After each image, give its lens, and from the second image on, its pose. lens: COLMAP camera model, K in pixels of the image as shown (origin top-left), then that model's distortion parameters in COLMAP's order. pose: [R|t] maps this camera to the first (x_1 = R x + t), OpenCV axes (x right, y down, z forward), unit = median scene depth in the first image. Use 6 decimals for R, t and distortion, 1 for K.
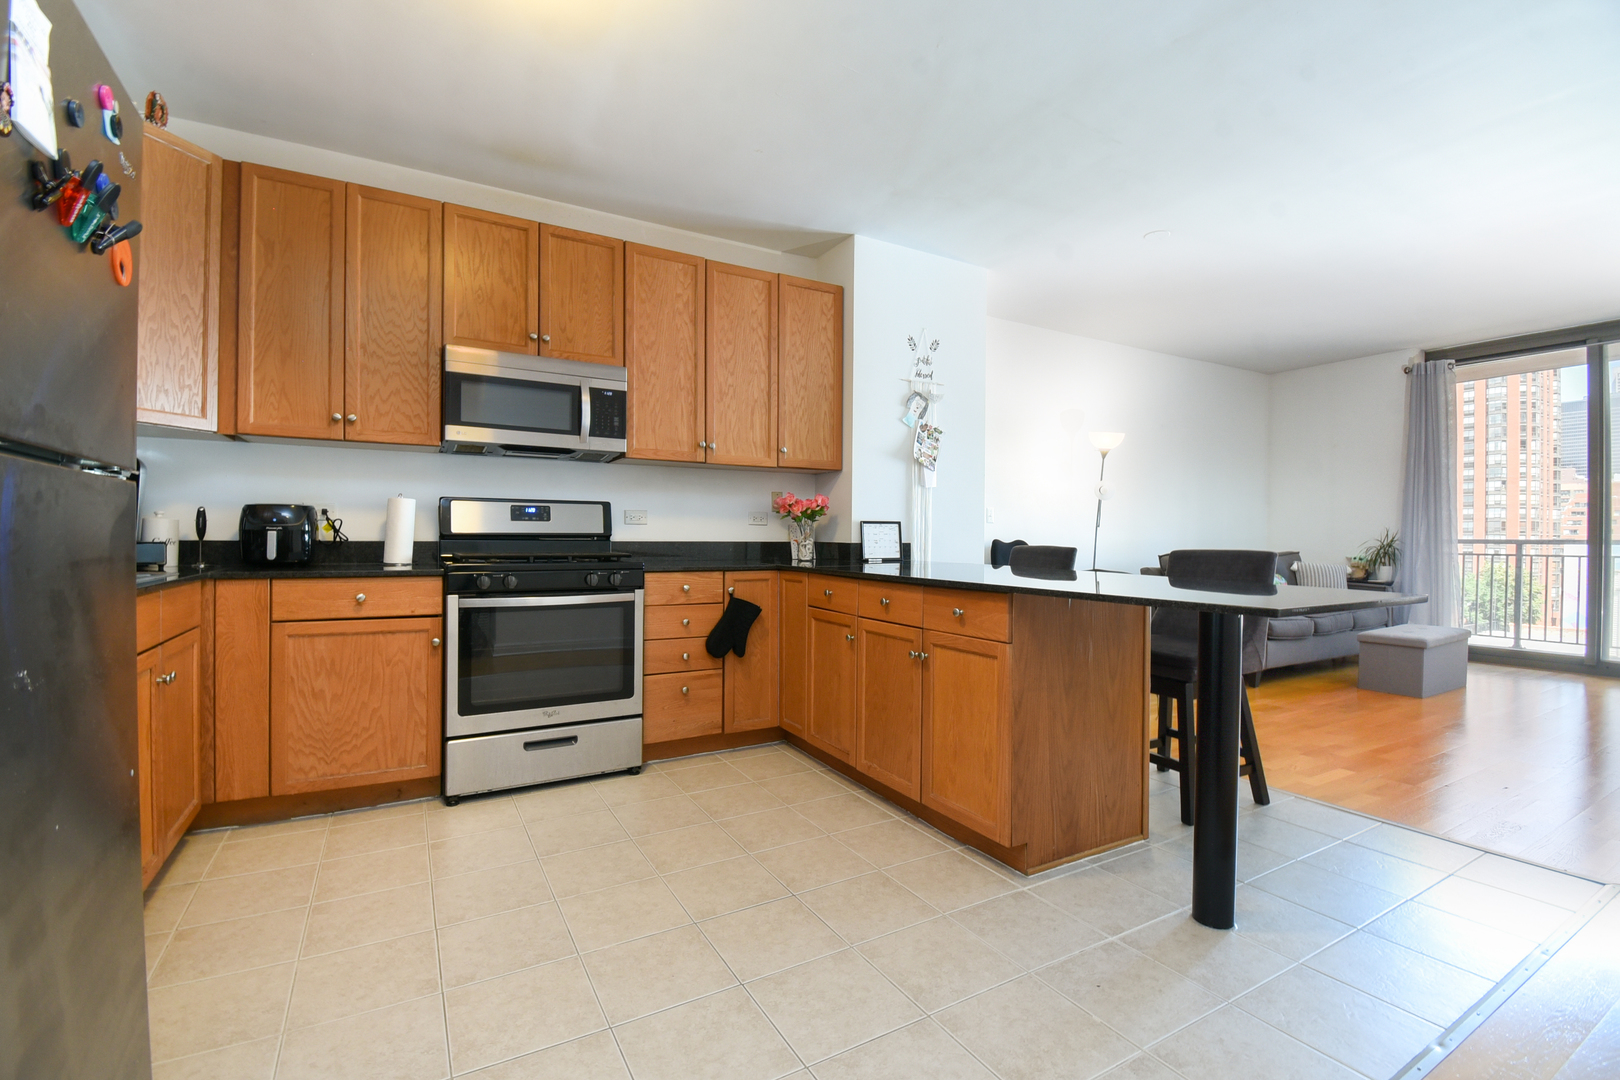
lens RADIAL K [[712.7, 0, 805.3], [0, 712.7, 541.4], [0, 0, 1]] dist [0.013752, -0.022678]
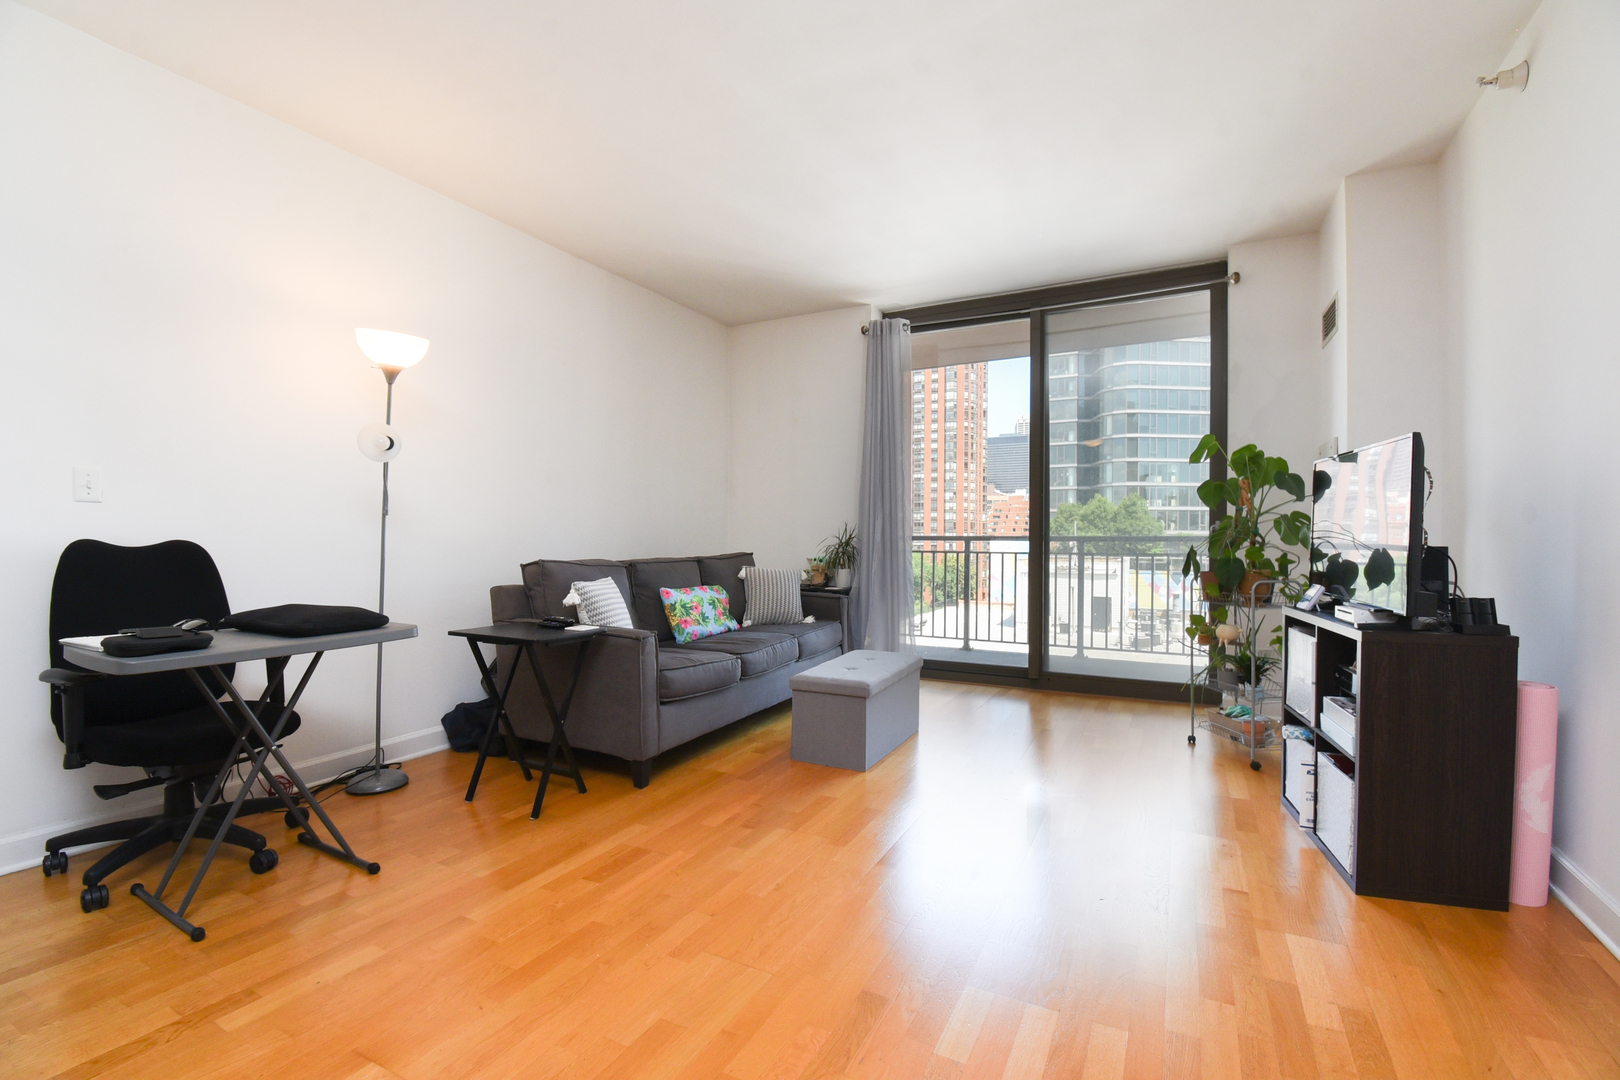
lens RADIAL K [[712.7, 0, 805.3], [0, 712.7, 541.8], [0, 0, 1]] dist [0.013752, -0.022678]
pose [[0.840424, -0.008142, 0.541868, 0.328777], [0.006690, 0.999967, 0.004650, -0.000261], [-0.541887, -0.000282, 0.840451, 0.332318]]
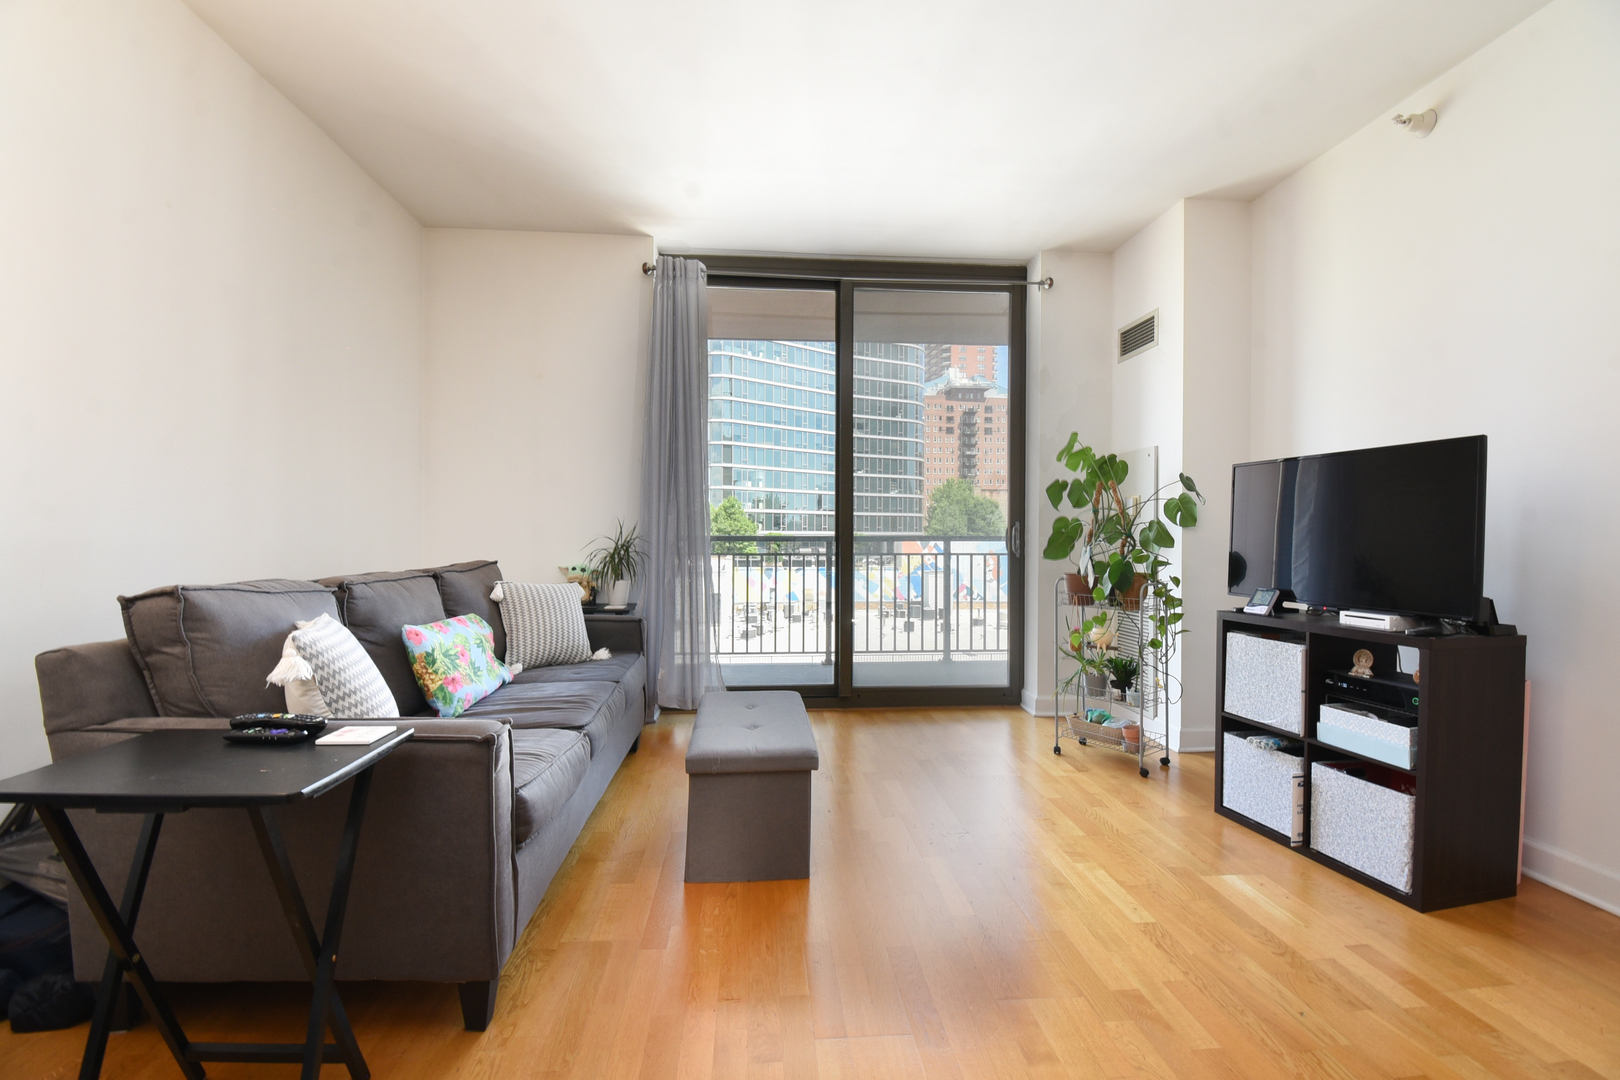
lens RADIAL K [[712.7, 0, 809.8], [0, 712.7, 539.2], [0, 0, 1]] dist [0.013752, -0.022678]
pose [[0.423510, -0.006258, 0.905870, 0.321326], [0.003769, 0.999980, 0.005146, -0.002807], [-0.905883, 0.001235, 0.423525, 0.577232]]
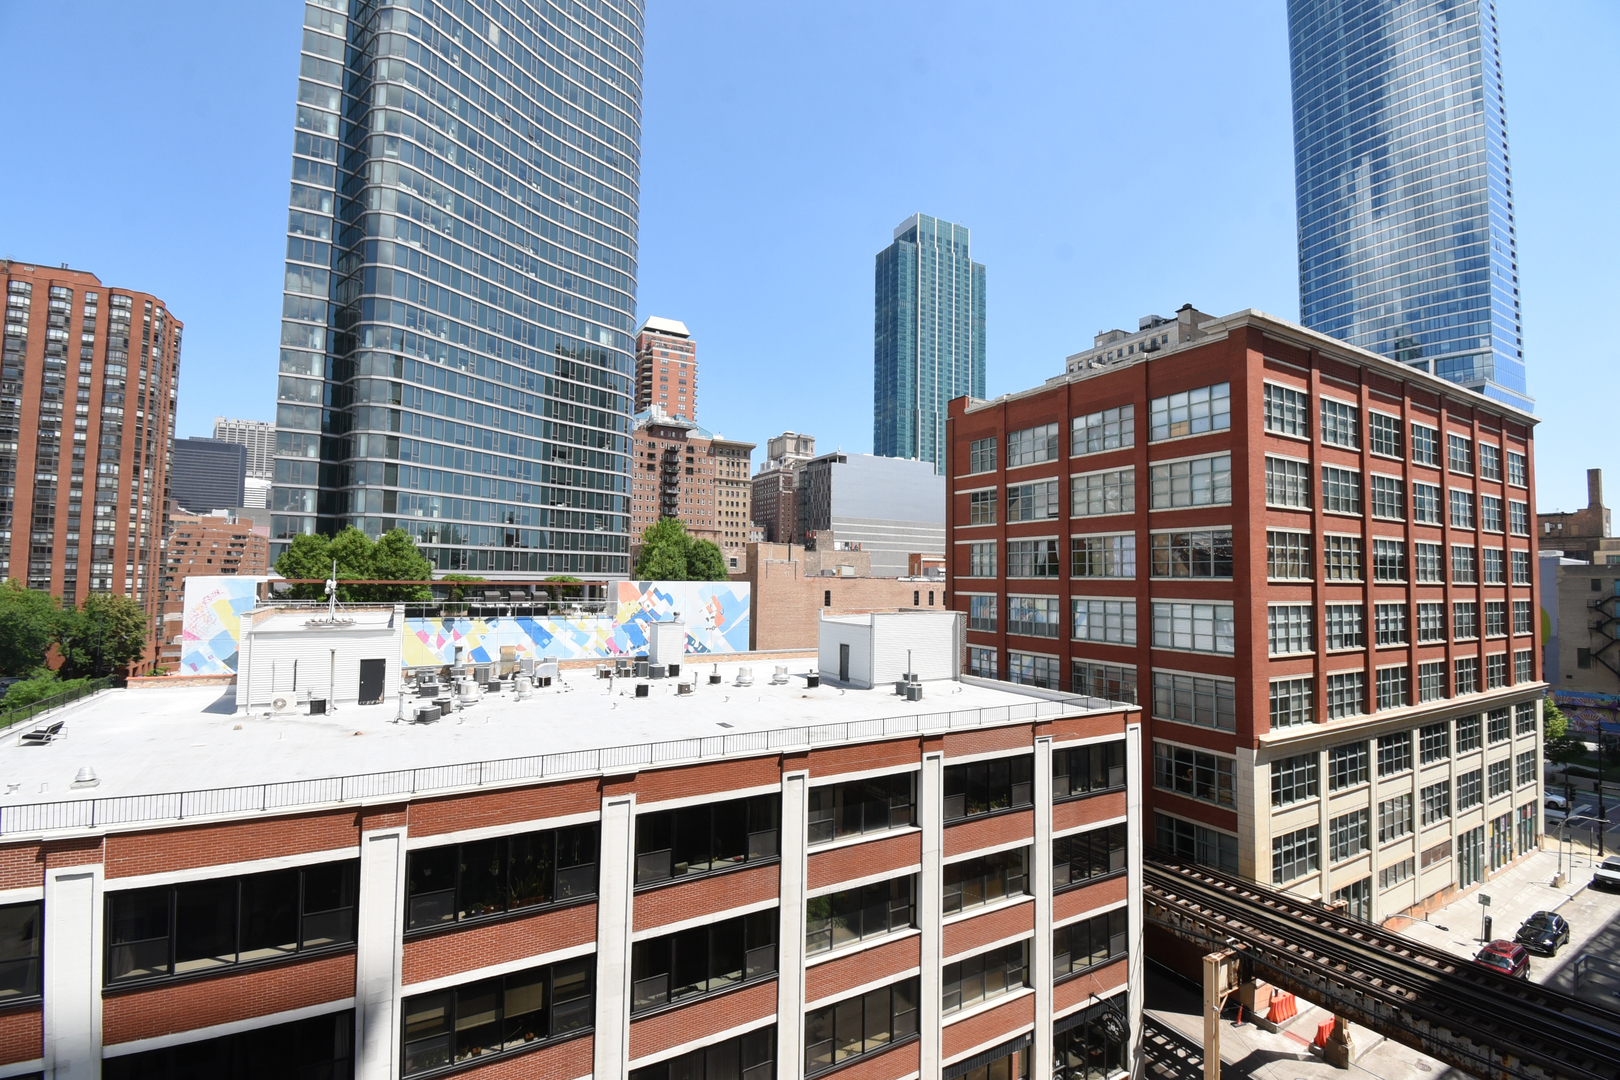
lens RADIAL K [[712.7, 0, 798.2], [0, 712.7, 535.0], [0, 0, 1]] dist [0.013752, -0.022678]
pose [[0.013497, 0.055858, 0.998347, 1.029344], [-0.010377, 0.998392, -0.055721, -0.073860], [-0.999855, -0.009608, 0.014055, 1.251261]]
